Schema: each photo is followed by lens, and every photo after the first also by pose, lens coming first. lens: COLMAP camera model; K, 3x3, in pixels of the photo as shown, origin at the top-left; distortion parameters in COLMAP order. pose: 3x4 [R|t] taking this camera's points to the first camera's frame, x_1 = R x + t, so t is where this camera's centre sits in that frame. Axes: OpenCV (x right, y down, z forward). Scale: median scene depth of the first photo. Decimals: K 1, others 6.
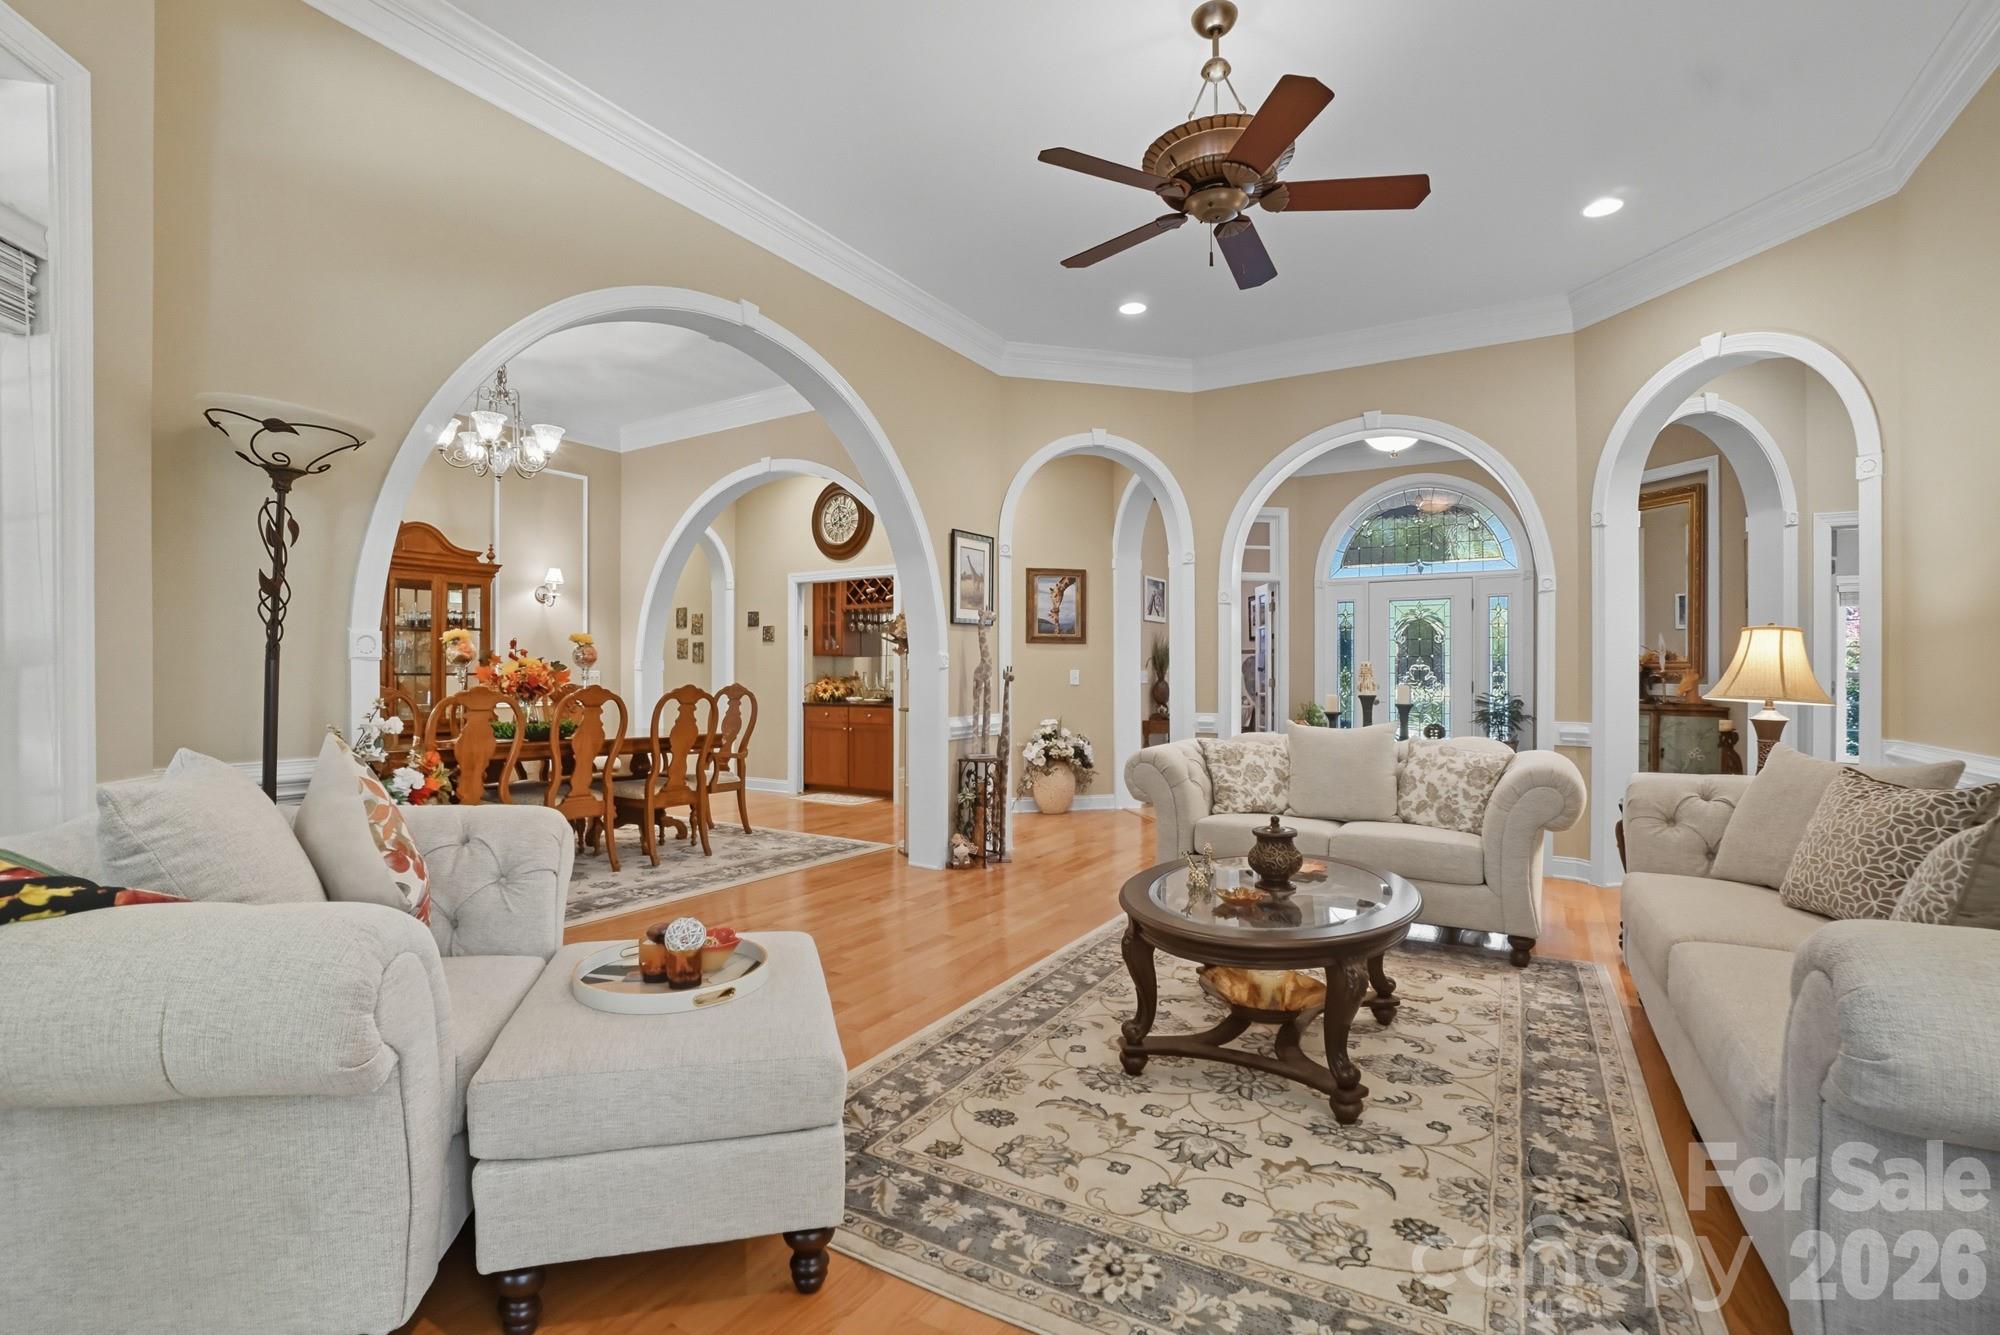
lens RADIAL K [[909.7, 0, 1005.3], [0, 909.7, 691.8], [0, 0, 1]] dist [-0.072558, 0.025769]
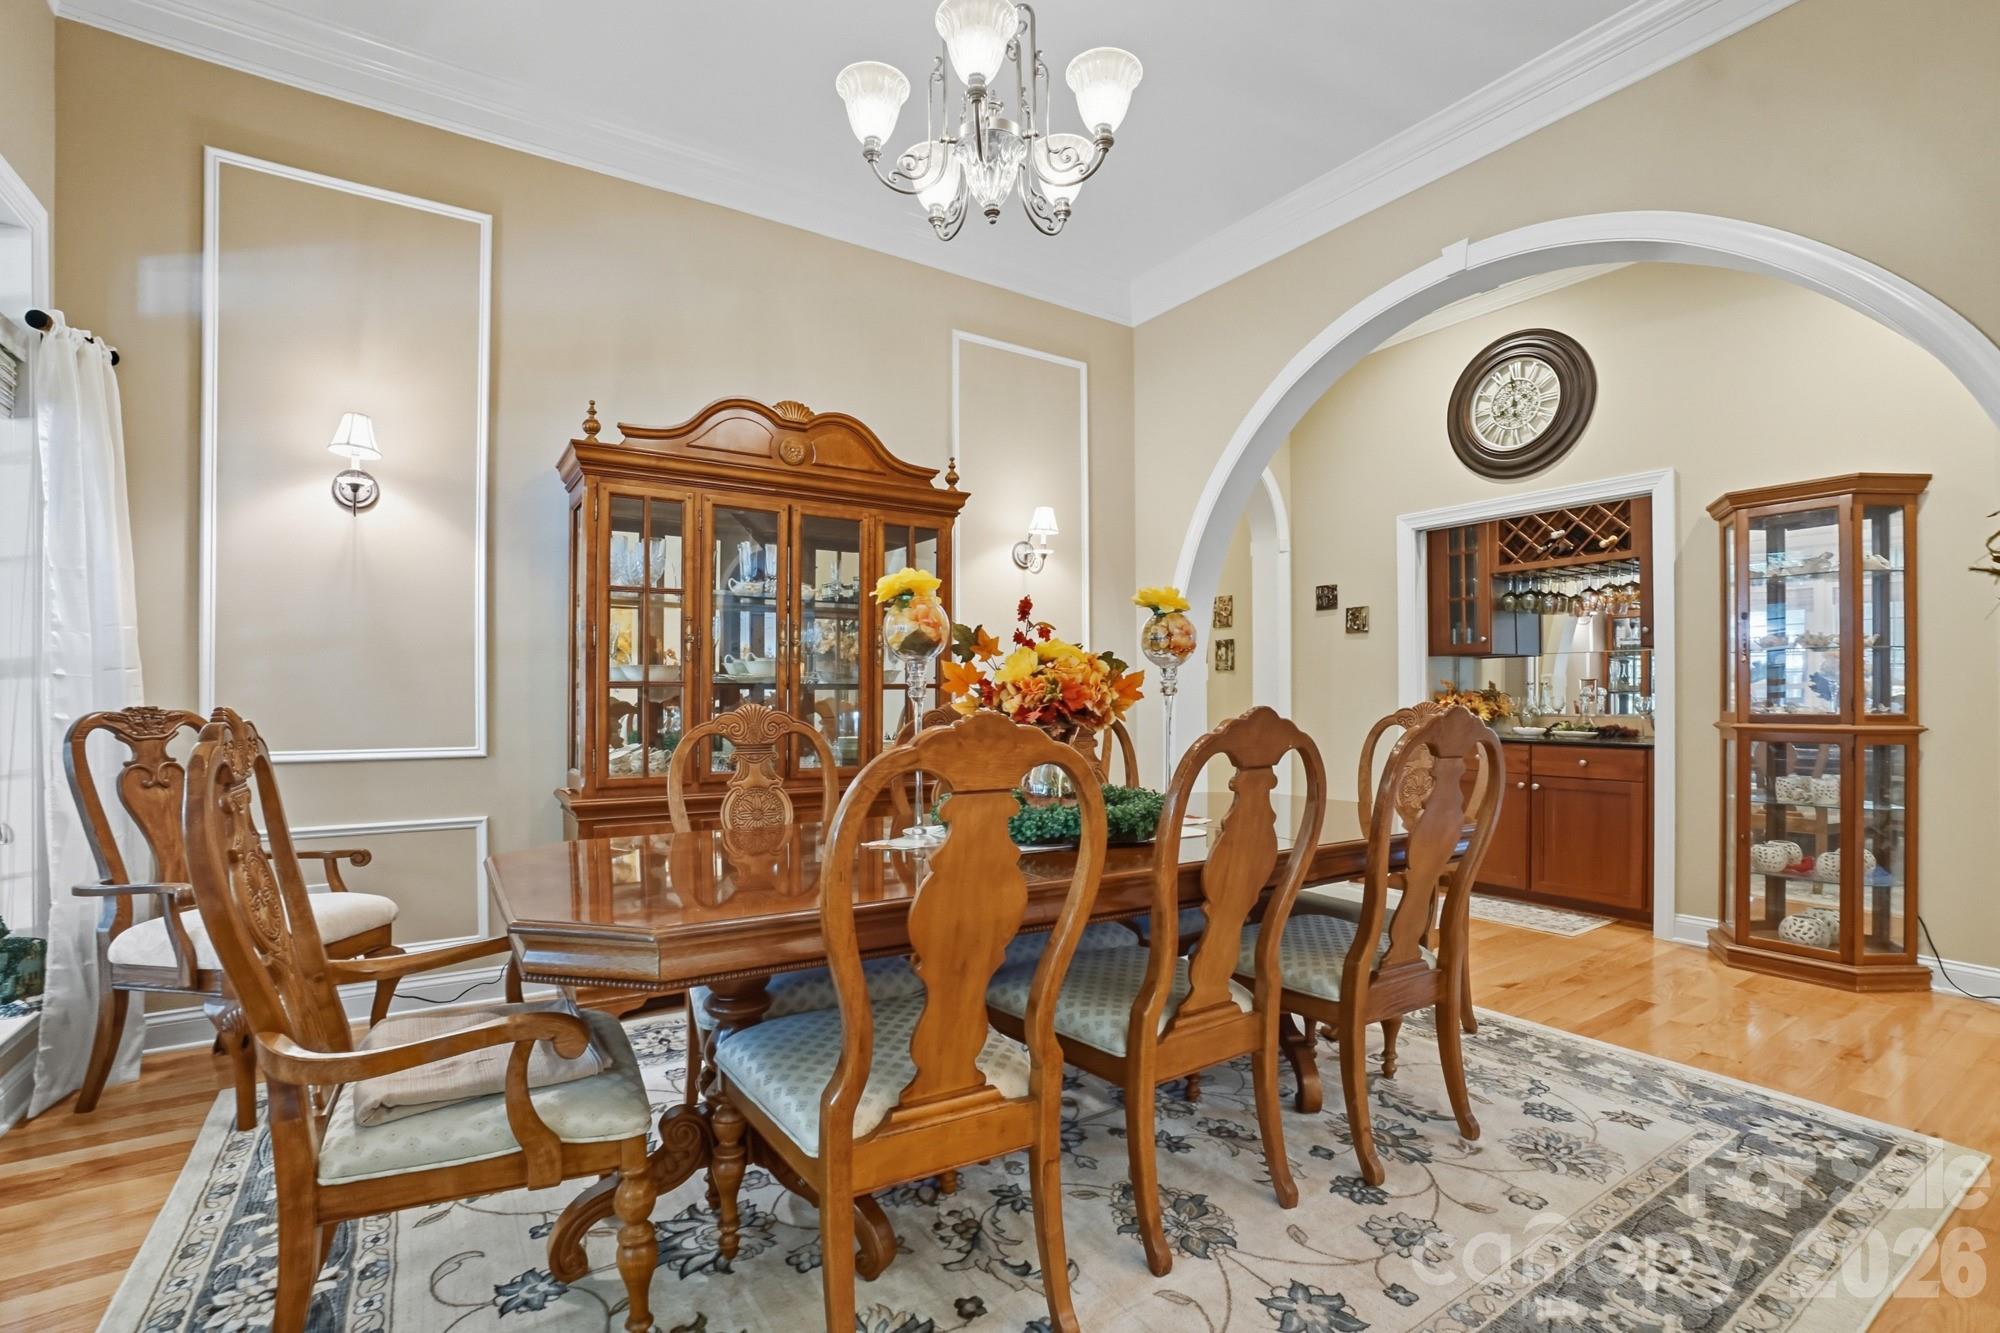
lens RADIAL K [[909.7, 0, 1005.3], [0, 909.7, 690.8], [0, 0, 1]] dist [-0.072558, 0.025769]
pose [[0.911647, -0.005916, -0.410931, -0.281267], [-0.003226, 0.999763, -0.021550, -0.004116], [0.410960, 0.020972, 0.911412, 0.443478]]
